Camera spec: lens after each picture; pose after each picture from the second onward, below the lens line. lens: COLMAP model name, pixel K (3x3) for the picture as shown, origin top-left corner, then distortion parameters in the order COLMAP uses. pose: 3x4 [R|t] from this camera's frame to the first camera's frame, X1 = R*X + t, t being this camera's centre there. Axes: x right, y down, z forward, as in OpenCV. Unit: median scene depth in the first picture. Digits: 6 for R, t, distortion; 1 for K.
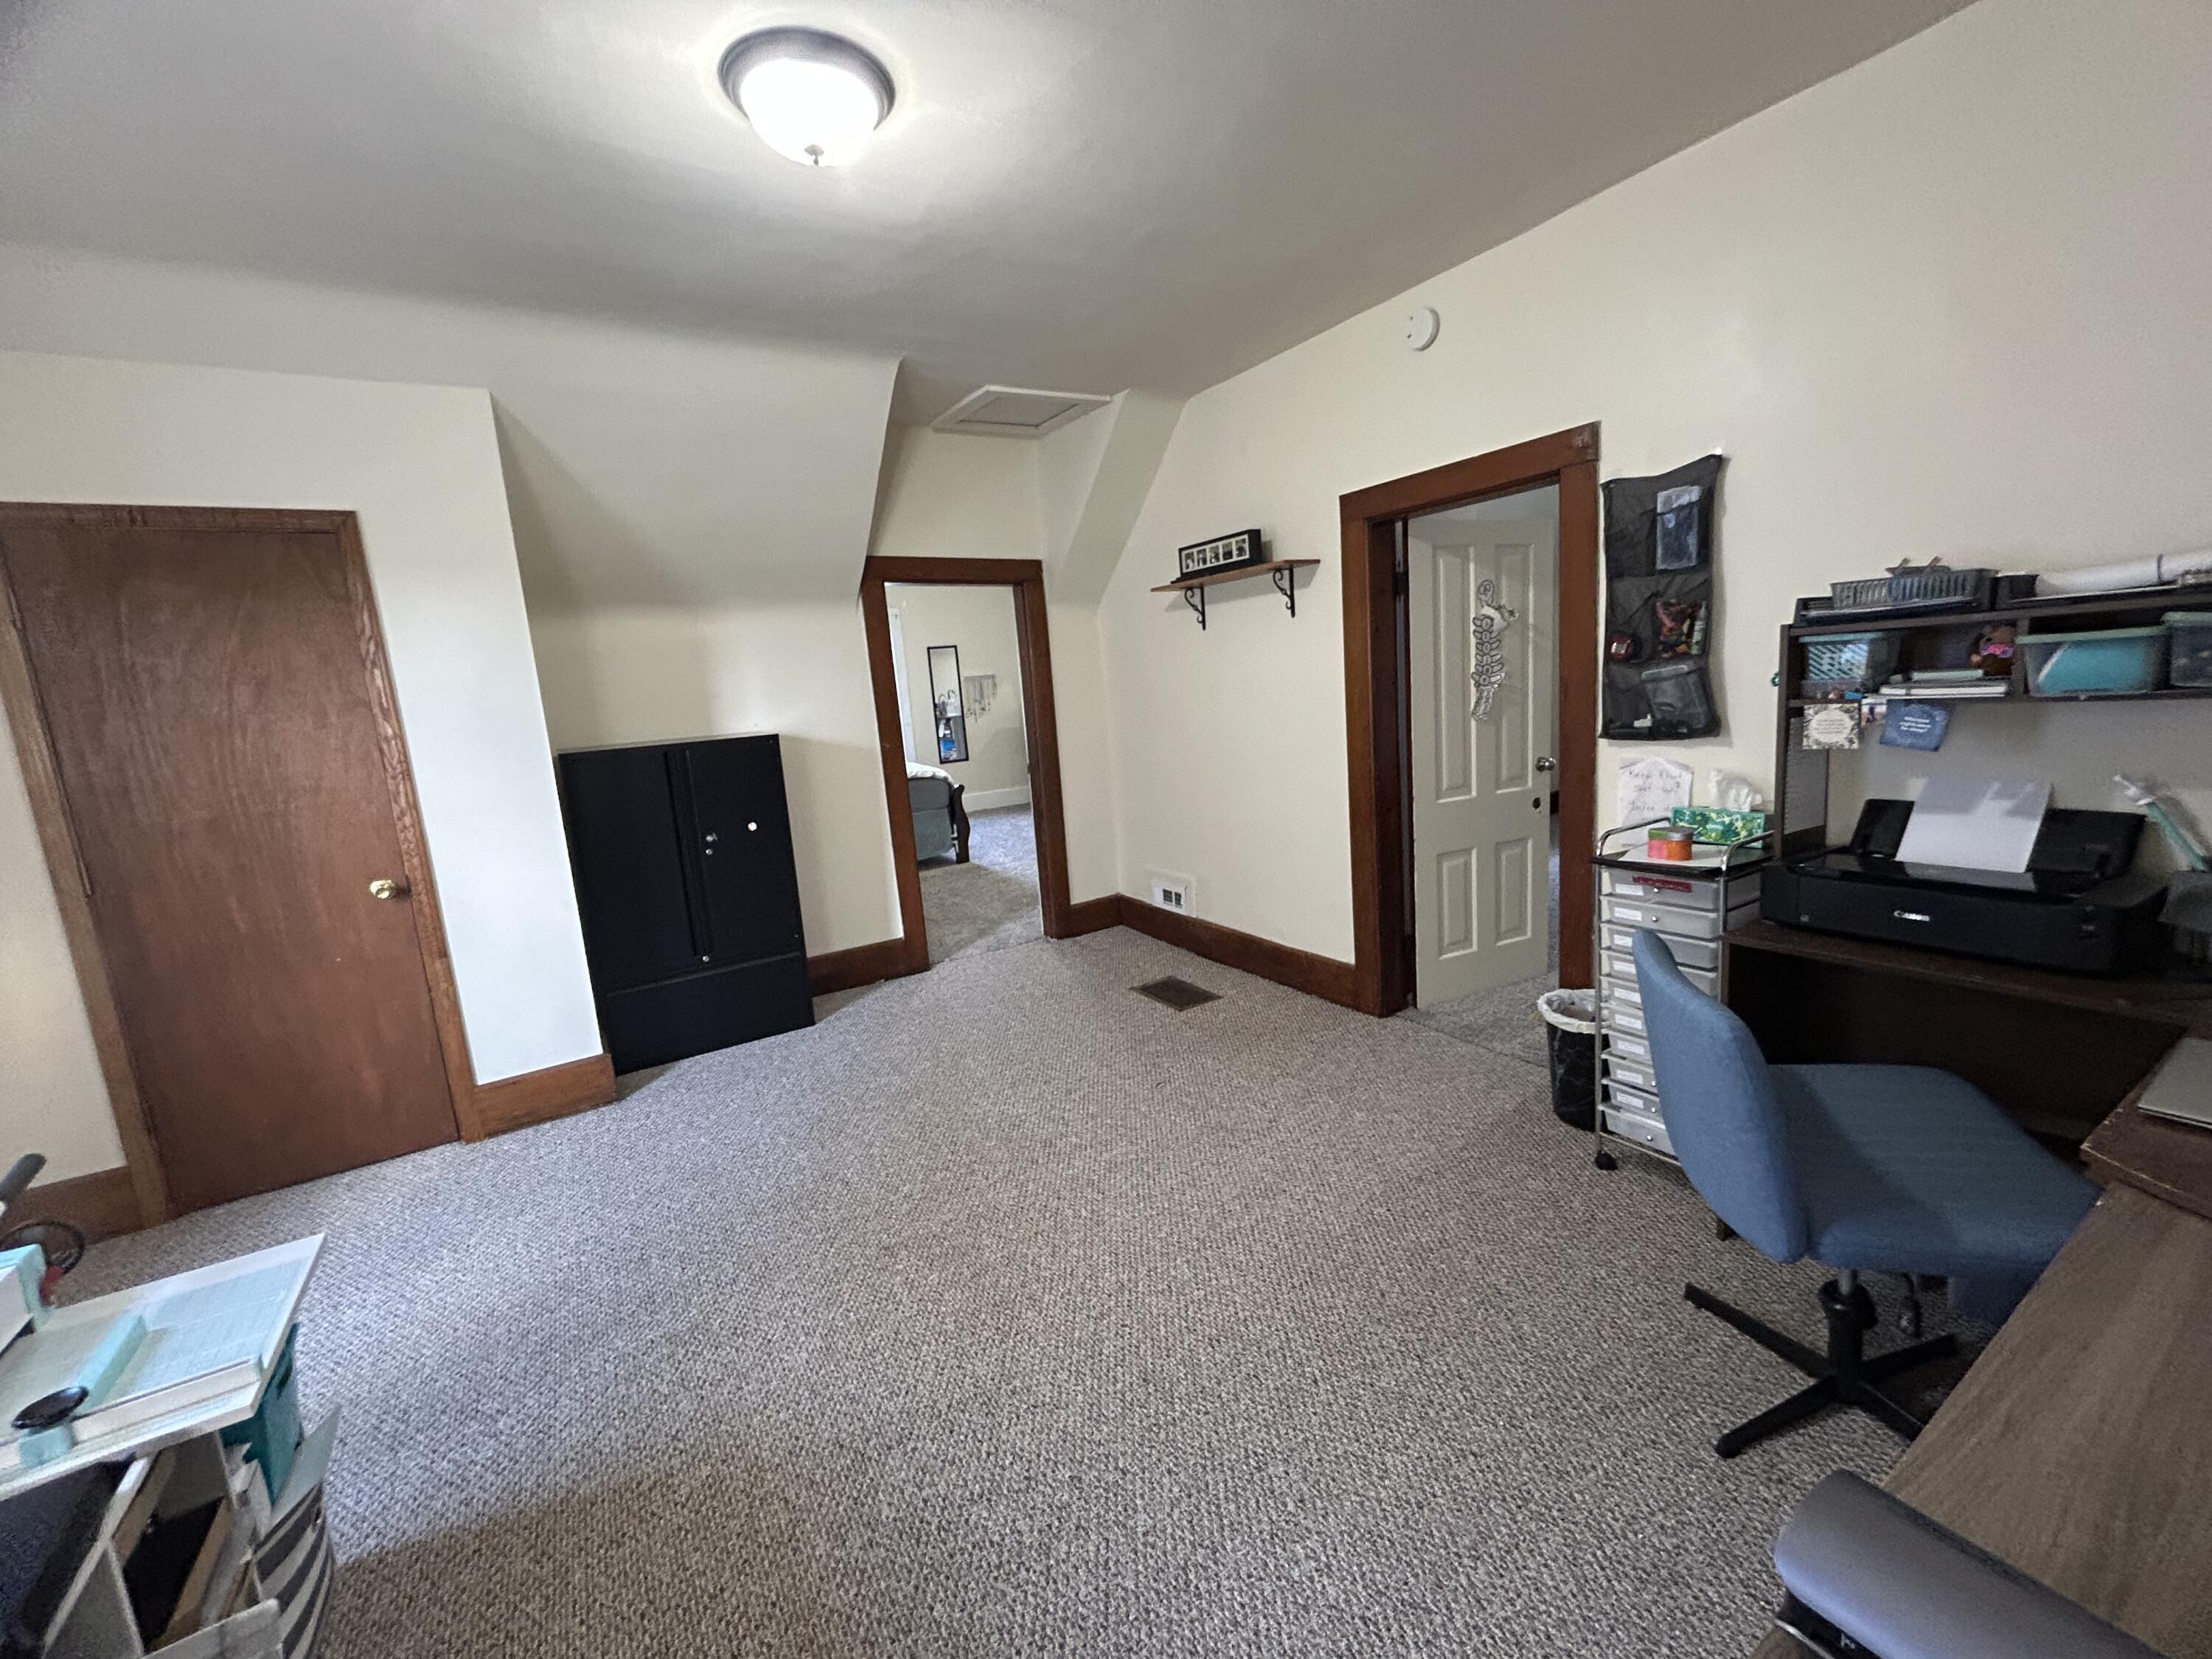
lens RADIAL K [[895.2, 0, 1100.6], [0, 895.2, 821.6], [0, 0, 1]] dist [-0.002371, 0.001402]
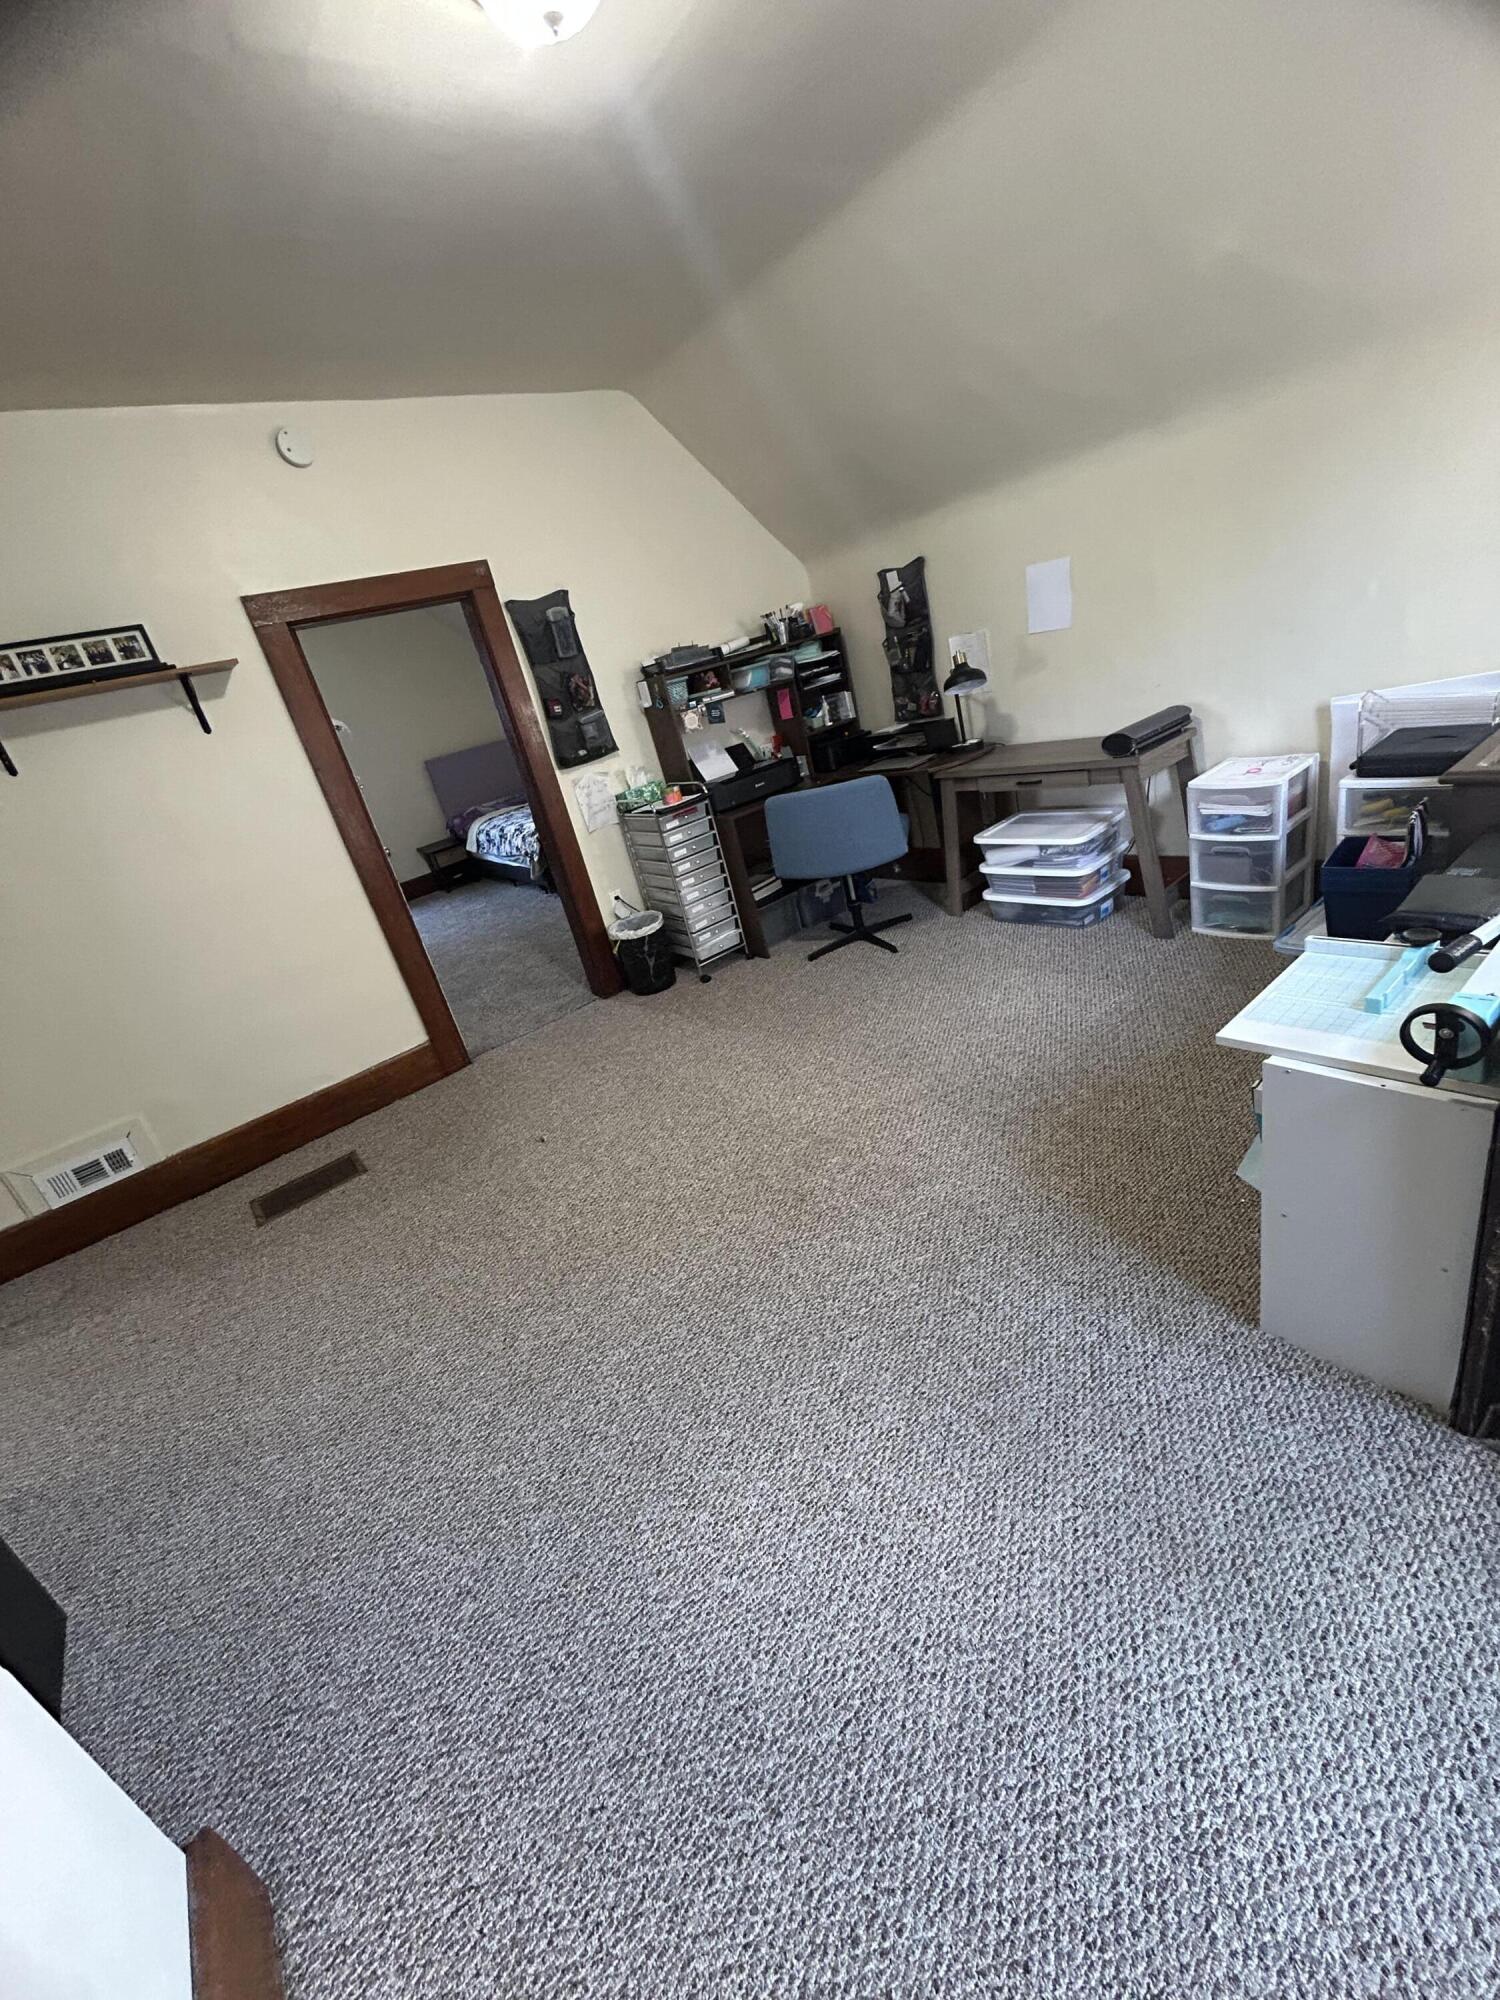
lens RADIAL K [[809.4, 0, 754.8], [0, 809.4, 992.8], [0, 0, 1]] dist [-0.002371, 0.001402]
pose [[-0.091477, -0.282513, 0.954892, -0.700400], [0.389936, 0.872176, 0.295396, -0.029023], [-0.916287, 0.399369, 0.030378, 0.596788]]
